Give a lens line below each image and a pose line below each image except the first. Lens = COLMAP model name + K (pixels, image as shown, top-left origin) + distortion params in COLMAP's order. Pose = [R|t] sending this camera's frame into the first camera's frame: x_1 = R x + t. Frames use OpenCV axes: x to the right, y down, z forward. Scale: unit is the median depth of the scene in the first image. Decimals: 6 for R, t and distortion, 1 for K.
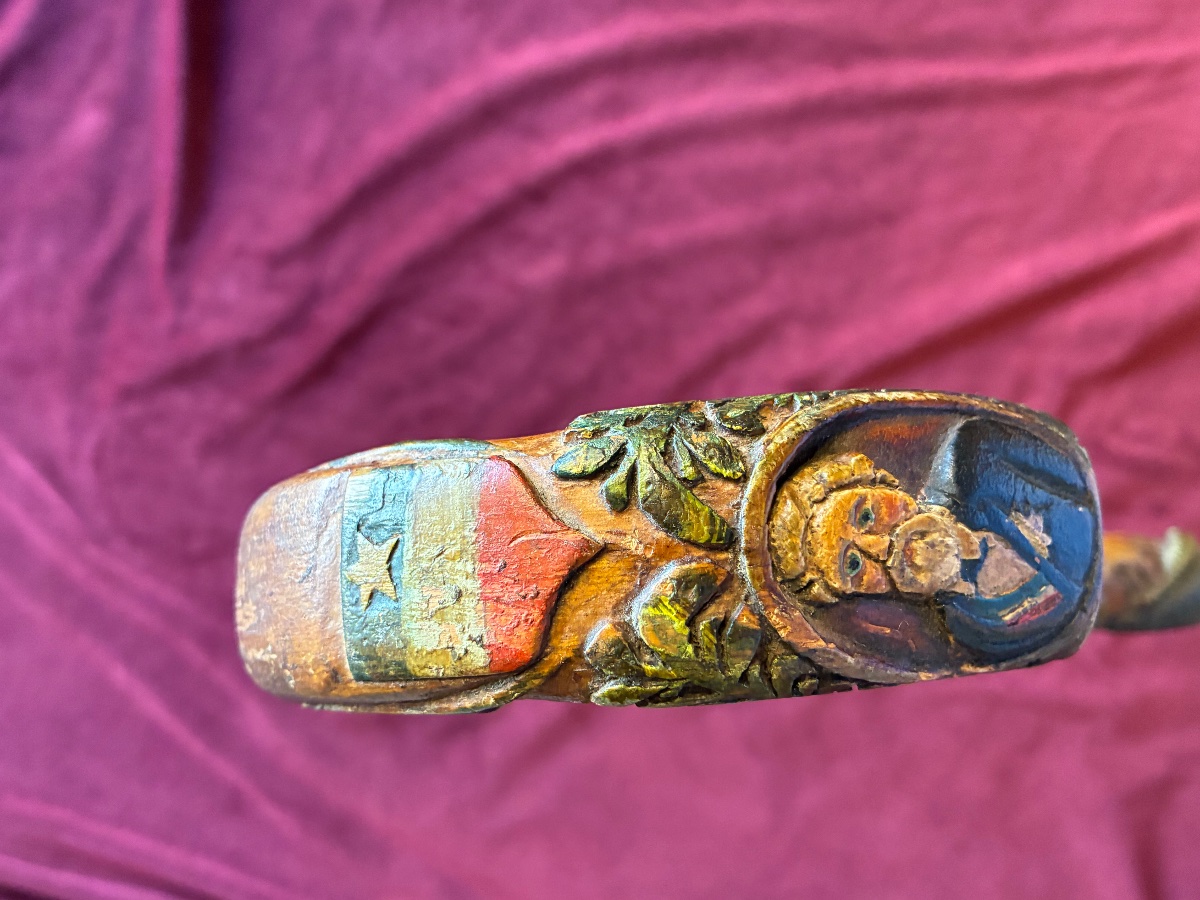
lens RADIAL K [[1080.6, 0, 595.5], [0, 1080.6, 445.6], [0, 0, 1]] dist [0.044122, -0.082779]
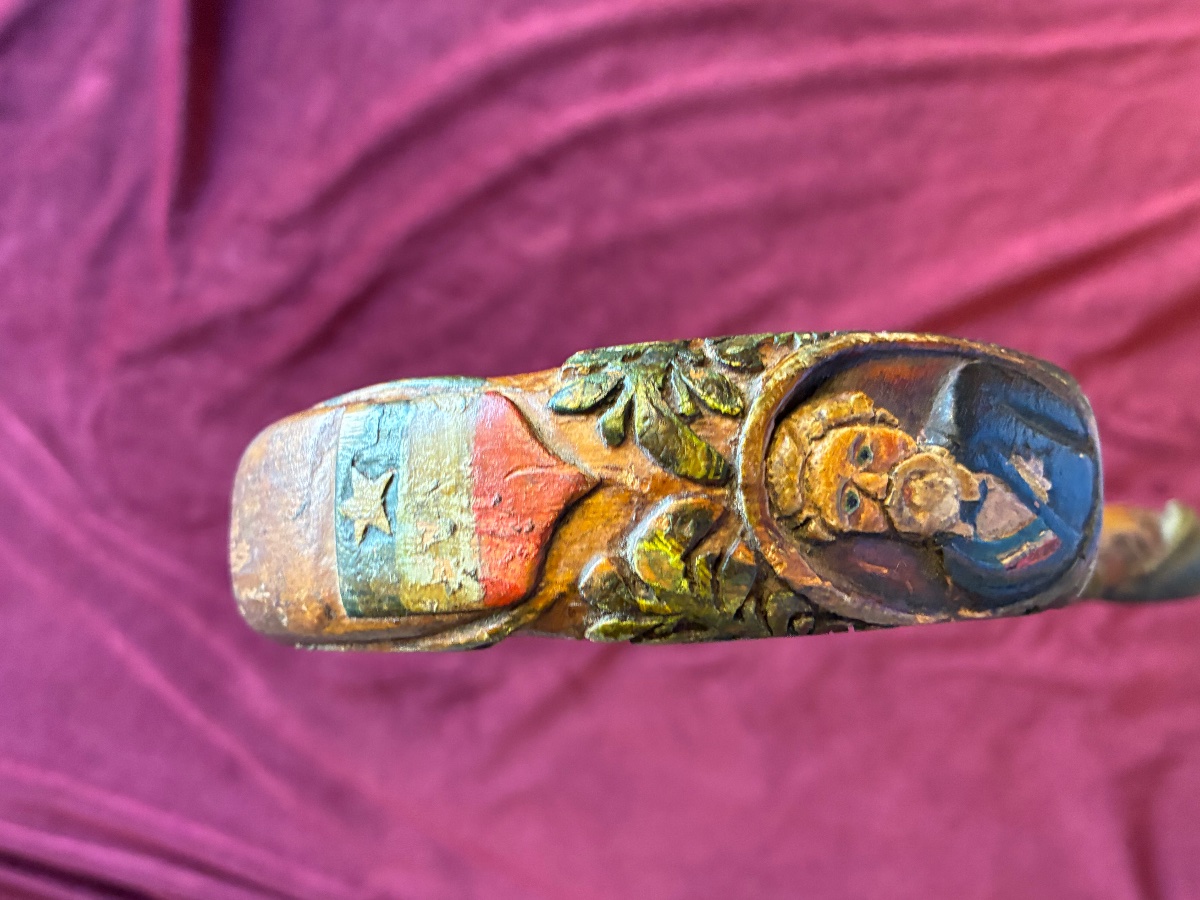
lens RADIAL K [[1080.6, 0, 598.2], [0, 1080.6, 444.2], [0, 0, 1]] dist [0.044122, -0.082779]
pose [[0.999923, 0.012387, 0.000802, 0.004707], [-0.012396, 0.999847, 0.012358, 0.044541], [-0.000649, -0.012367, 0.999923, 0.008955]]
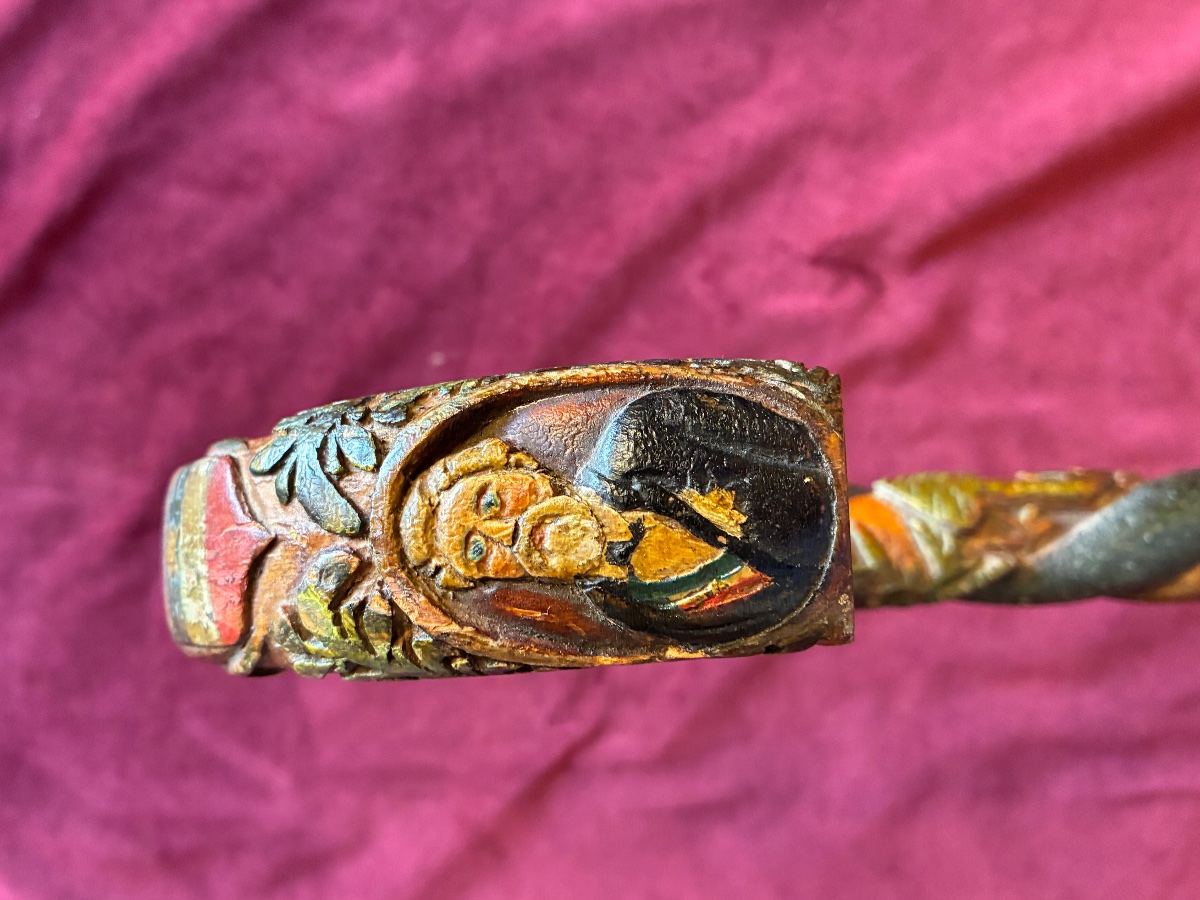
lens RADIAL K [[1080.6, 0, 594.7], [0, 1080.6, 453.7], [0, 0, 1]] dist [0.044122, -0.082779]
pose [[0.906376, -0.044389, -0.420133, 0.721998], [0.069810, 0.996530, 0.045318, -0.016970], [0.416664, -0.070405, 0.906330, 0.132319]]
